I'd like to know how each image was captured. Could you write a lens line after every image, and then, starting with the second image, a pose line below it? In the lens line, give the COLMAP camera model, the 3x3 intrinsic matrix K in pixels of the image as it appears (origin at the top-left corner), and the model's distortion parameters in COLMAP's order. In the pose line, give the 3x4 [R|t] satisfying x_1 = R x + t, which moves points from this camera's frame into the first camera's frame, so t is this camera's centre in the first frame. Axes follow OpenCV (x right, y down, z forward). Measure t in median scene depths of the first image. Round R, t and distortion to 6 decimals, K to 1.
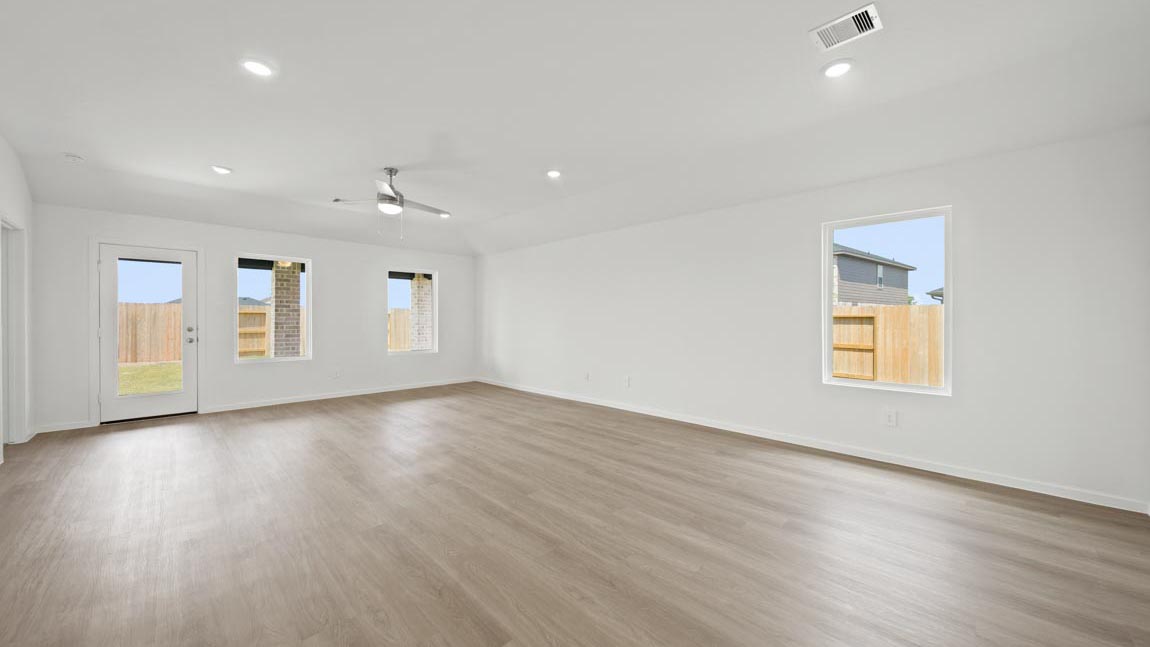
lens RADIAL K [[409.1, 0, 575.3], [0, 409.1, 318.6], [0, 0, 1]] dist [0.000802, -0.002895]
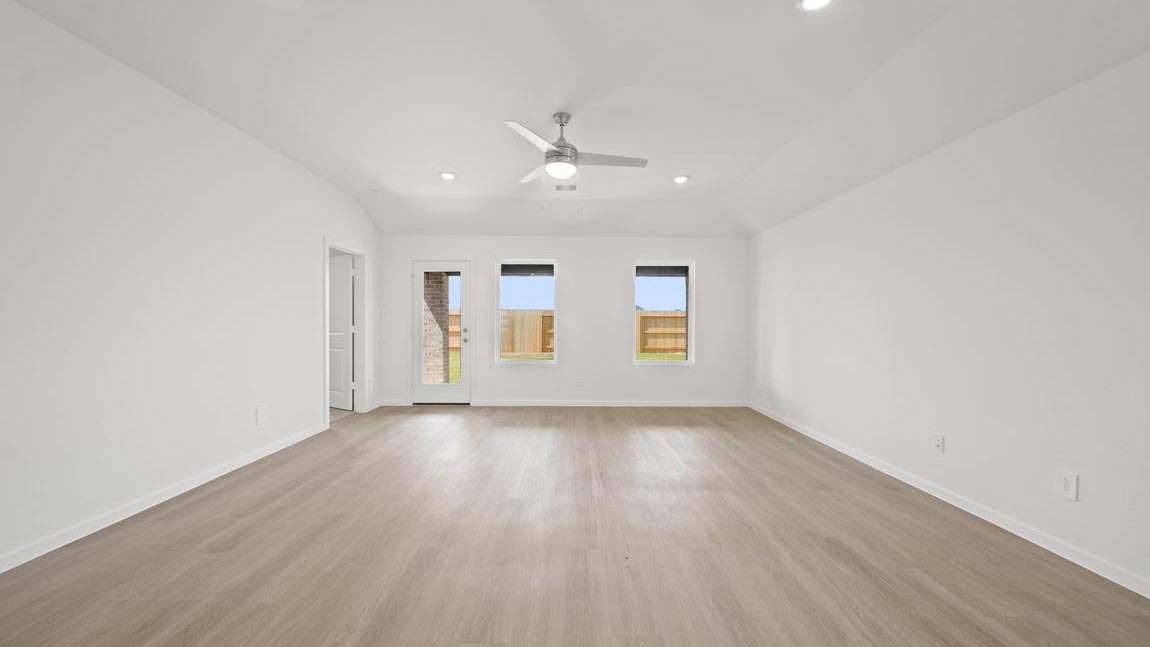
lens RADIAL K [[401.5, 0, 575.7], [0, 401.5, 327.3], [0, 0, 1]] dist [-0.000552, -0.000037]
pose [[0.712309, 0.011944, -0.701765, 0.058785], [-0.000684, 0.999867, 0.016324, -0.000757], [0.701866, -0.011148, 0.712222, 0.413134]]
